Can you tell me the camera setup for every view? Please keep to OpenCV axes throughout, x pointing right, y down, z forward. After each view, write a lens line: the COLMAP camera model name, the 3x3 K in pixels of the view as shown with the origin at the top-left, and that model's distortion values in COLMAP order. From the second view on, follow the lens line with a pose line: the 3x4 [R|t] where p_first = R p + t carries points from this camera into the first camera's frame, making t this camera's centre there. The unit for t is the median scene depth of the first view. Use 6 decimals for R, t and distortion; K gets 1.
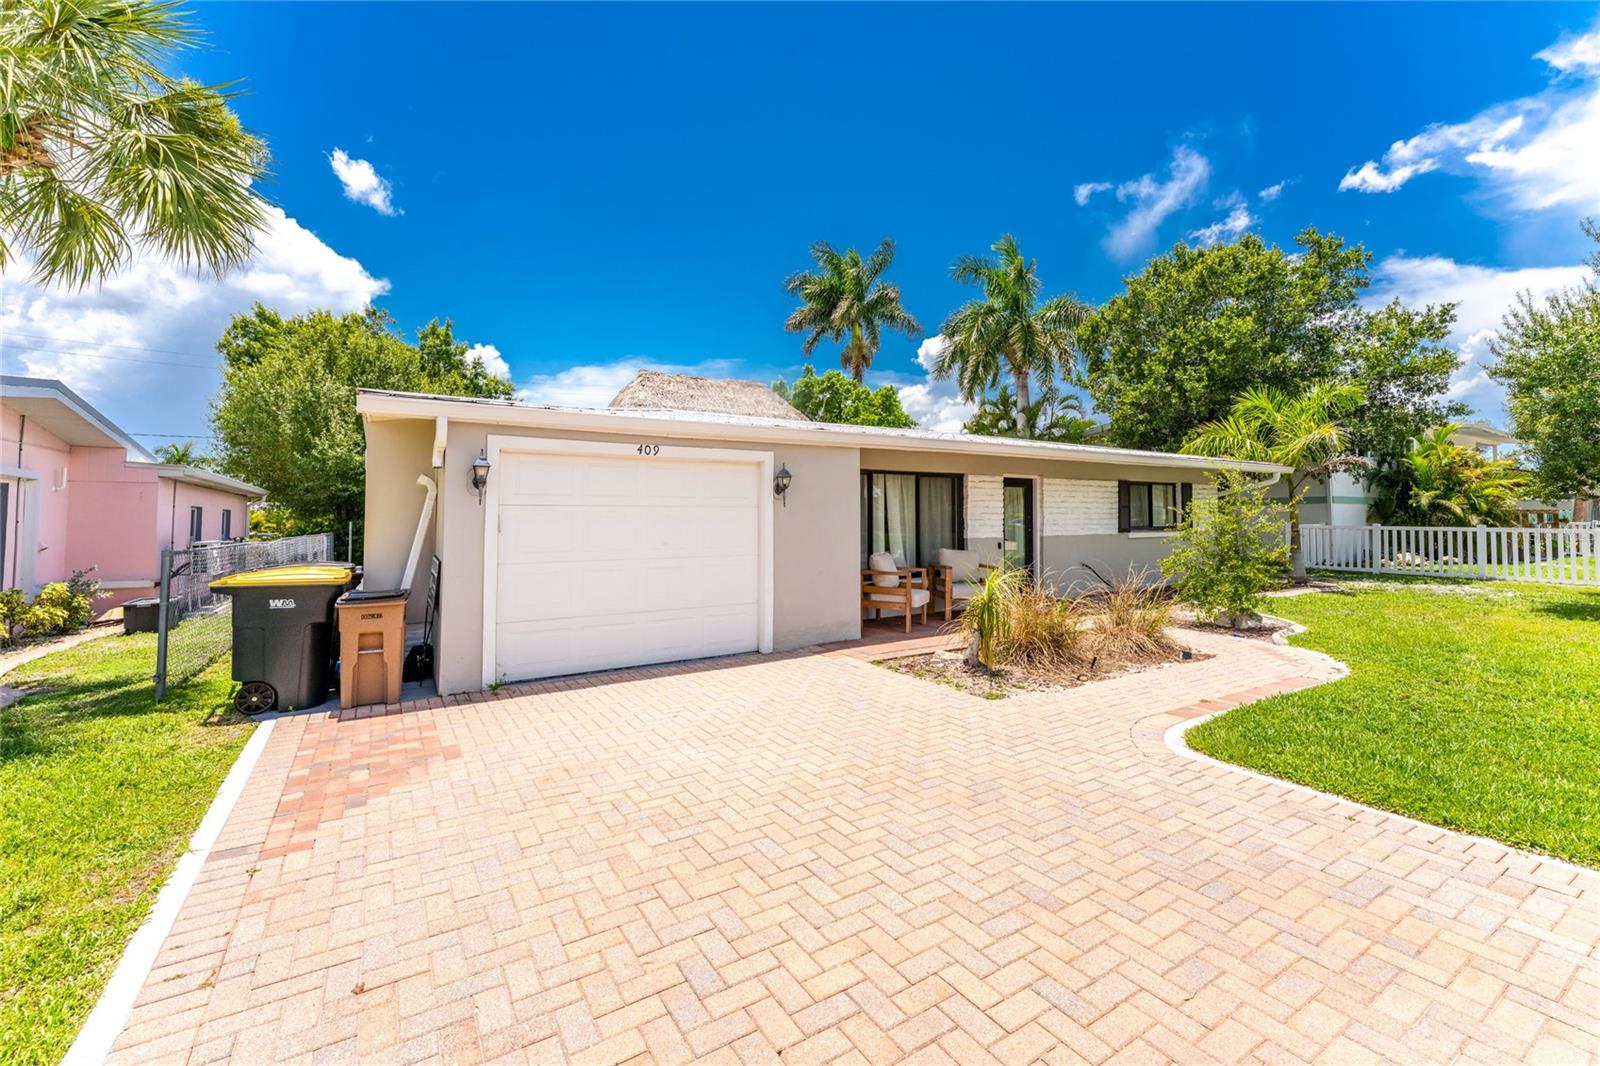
lens RADIAL K [[648.8, 0, 762.8], [0, 648.8, 495.1], [0, 0, 1]] dist [0.001005, 0.000062]
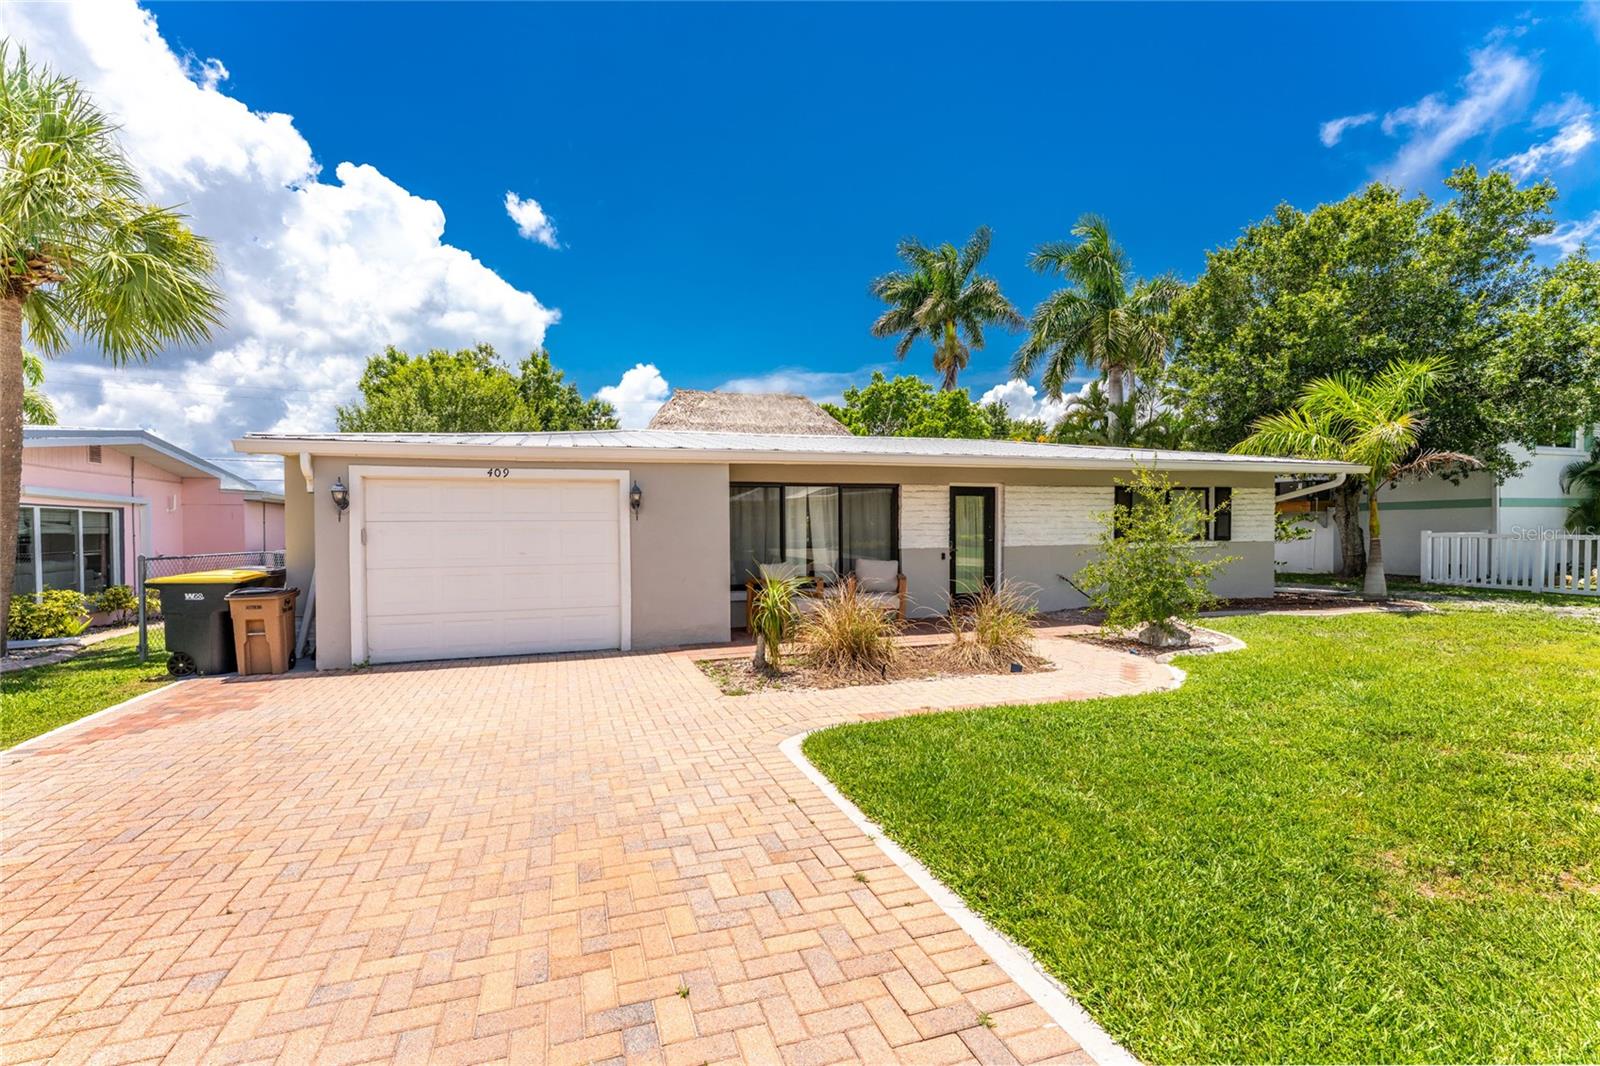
lens RADIAL K [[656.3, 0, 775.5], [0, 656.3, 538.1], [0, 0, 1]] dist [0.000521, -0.000042]
pose [[0.973896, -0.002219, -0.226985, 0.240913], [0.013879, 0.998664, 0.049785, -0.001743], [0.226571, -0.051635, 0.972625, -0.016734]]
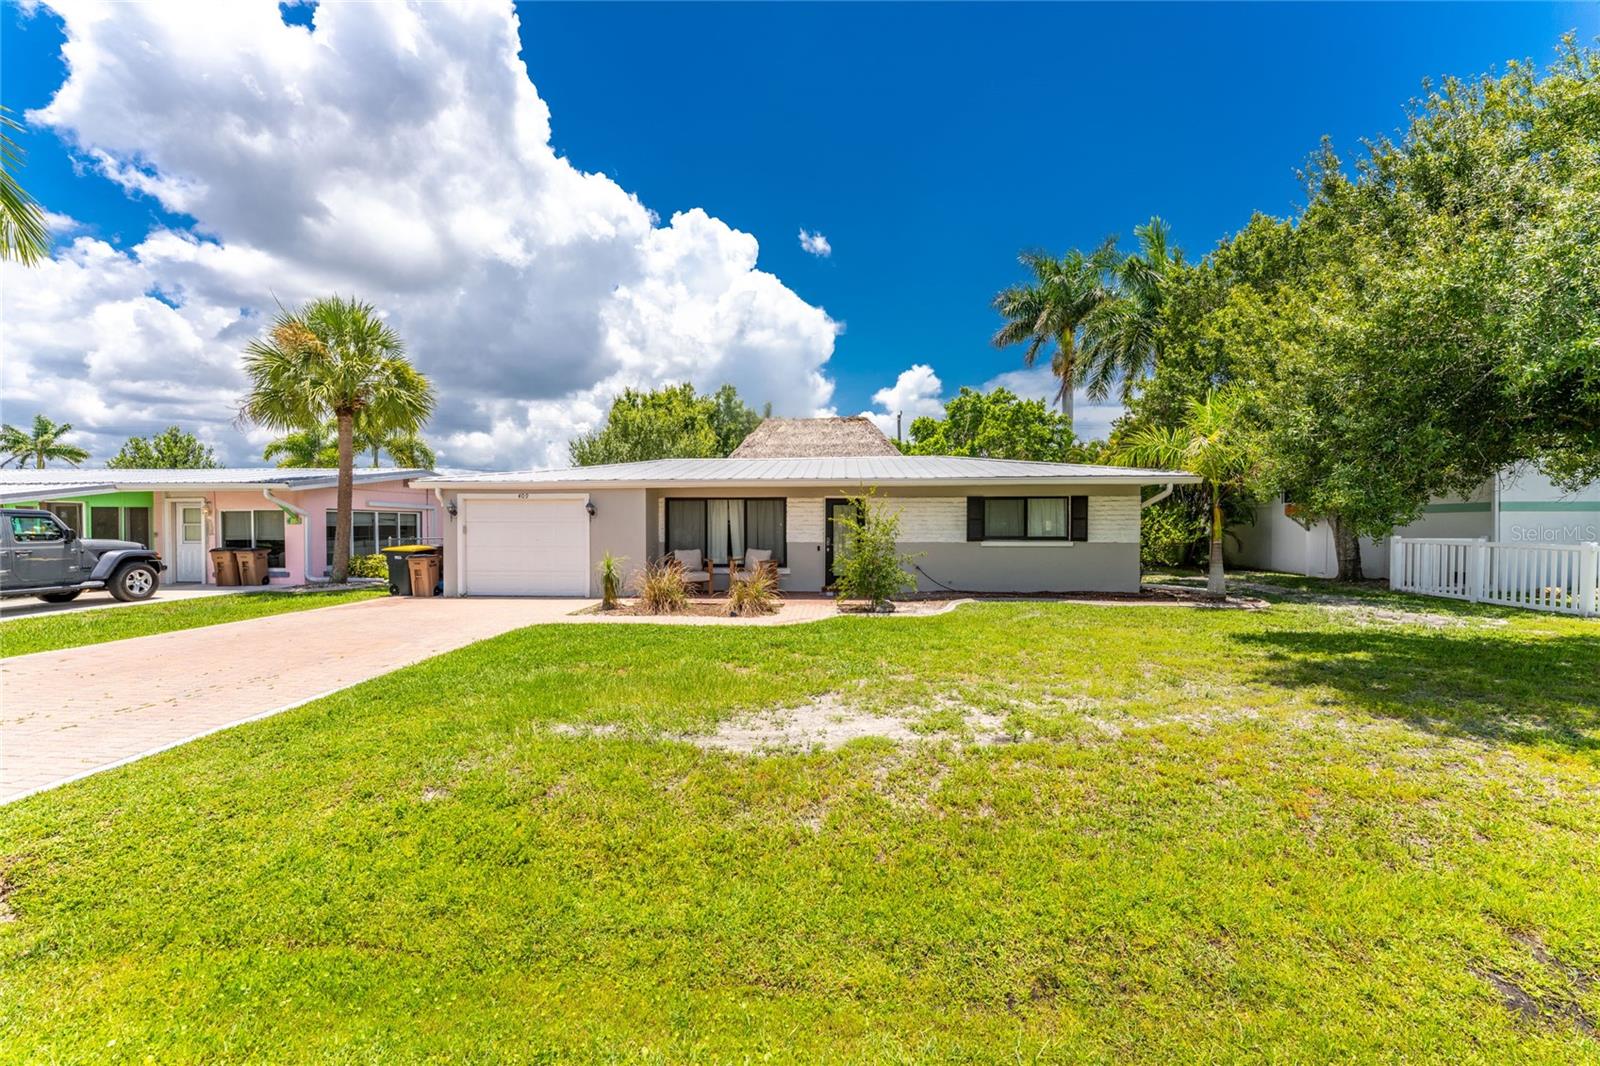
lens RADIAL K [[631.2, 0, 800.0], [0, 631.2, 533.0], [0, 0, 1]] dist [0.000740, 0.000034]
pose [[0.823914, 0.011762, -0.566593, 0.748628], [0.017212, 0.998804, 0.045763, -0.011563], [0.566454, -0.047458, 0.822726, -0.088464]]
